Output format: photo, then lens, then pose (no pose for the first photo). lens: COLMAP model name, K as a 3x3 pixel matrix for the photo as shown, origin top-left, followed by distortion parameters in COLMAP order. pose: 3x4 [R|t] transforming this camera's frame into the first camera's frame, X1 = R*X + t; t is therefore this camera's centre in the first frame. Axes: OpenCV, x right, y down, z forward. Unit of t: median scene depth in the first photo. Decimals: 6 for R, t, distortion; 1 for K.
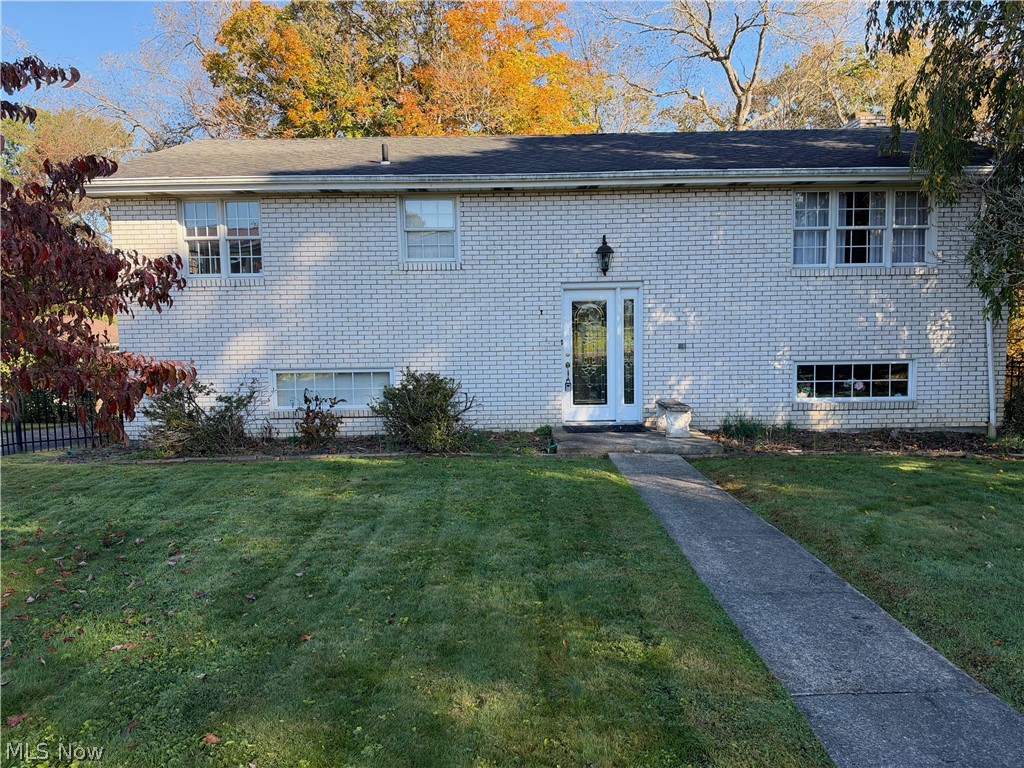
lens RADIAL K [[732.2, 0, 512.0], [0, 732.2, 384.0], [0, 0, 1]] dist [0.089110, -0.168585]
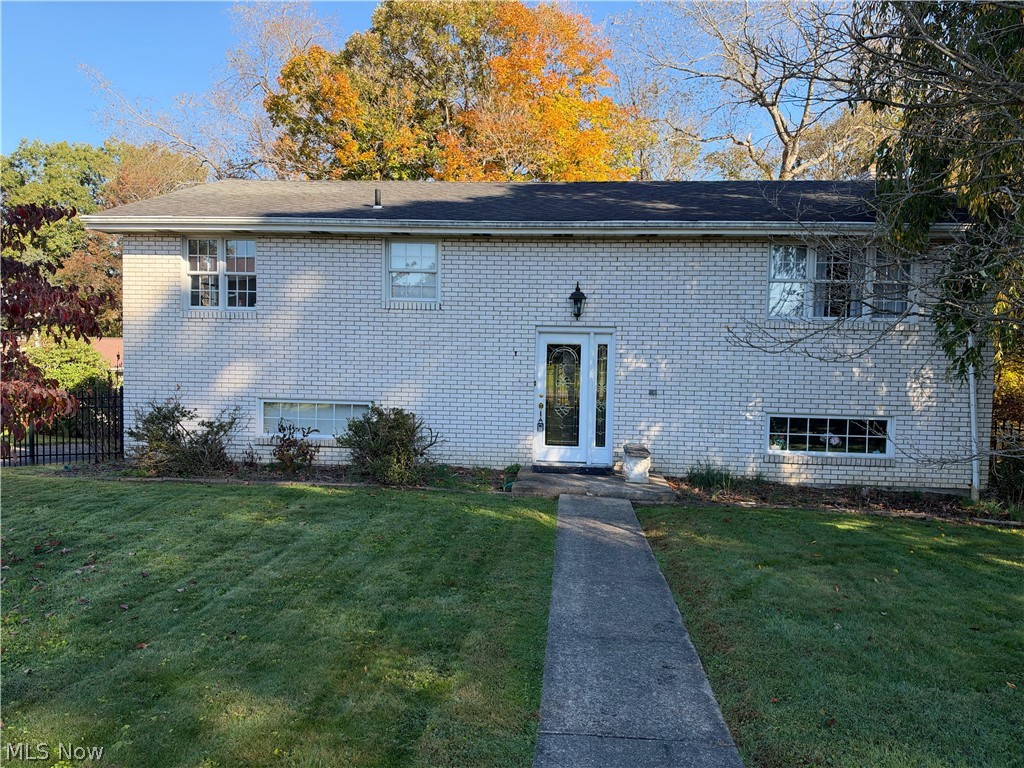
lens RADIAL K [[732.8, 0, 505.3], [0, 732.8, 386.8], [0, 0, 1]] dist [0.102843, -0.193012]
pose [[0.995267, 0.042623, -0.087327, 0.117696], [-0.046446, 0.998028, -0.042228, -0.007169], [0.085354, 0.046084, 0.995284, -0.024547]]
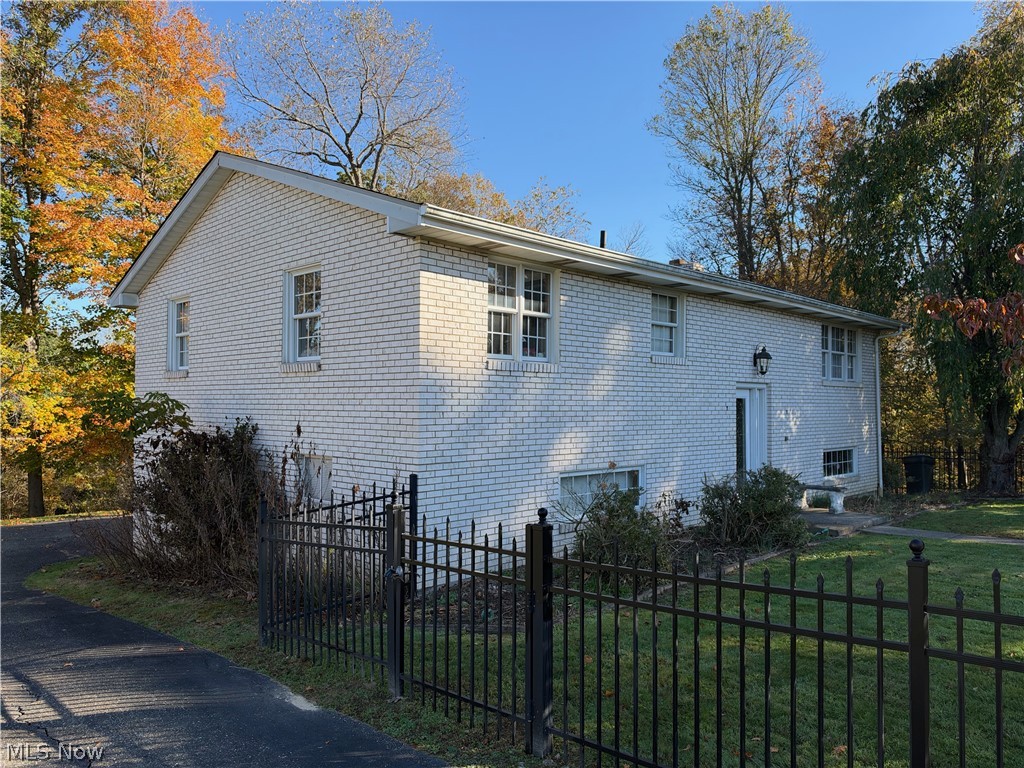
lens RADIAL K [[732.2, 0, 512.0], [0, 732.2, 384.0], [0, 0, 1]] dist [0.089110, -0.168585]
pose [[0.703319, 0.037423, 0.709889, -0.963724], [0.050660, 0.993436, -0.102562, -0.037292], [-0.709067, 0.108097, 0.696806, 0.460201]]
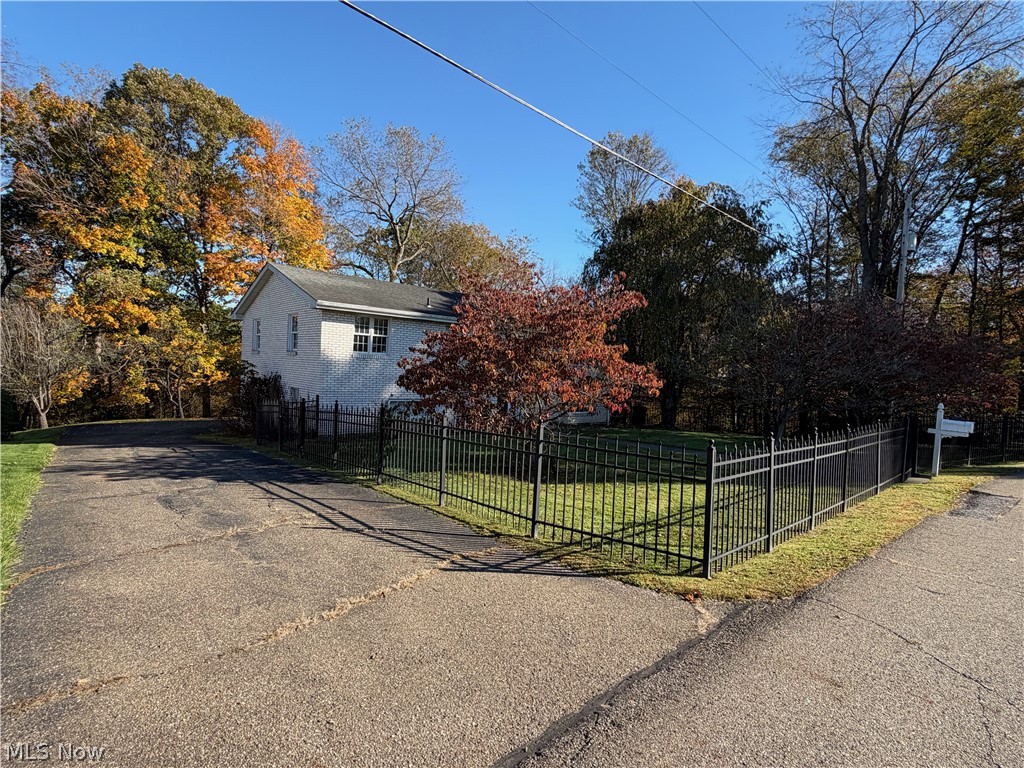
lens RADIAL K [[527.4, 0, 512.0], [0, 527.4, 384.0], [0, 0, 1]] dist [-0.002483, -0.000552]
pose [[0.748148, 0.028260, 0.662930, -1.069834], [0.005746, 0.998779, -0.049061, 0.013319], [-0.663507, 0.040513, 0.747073, -0.349339]]
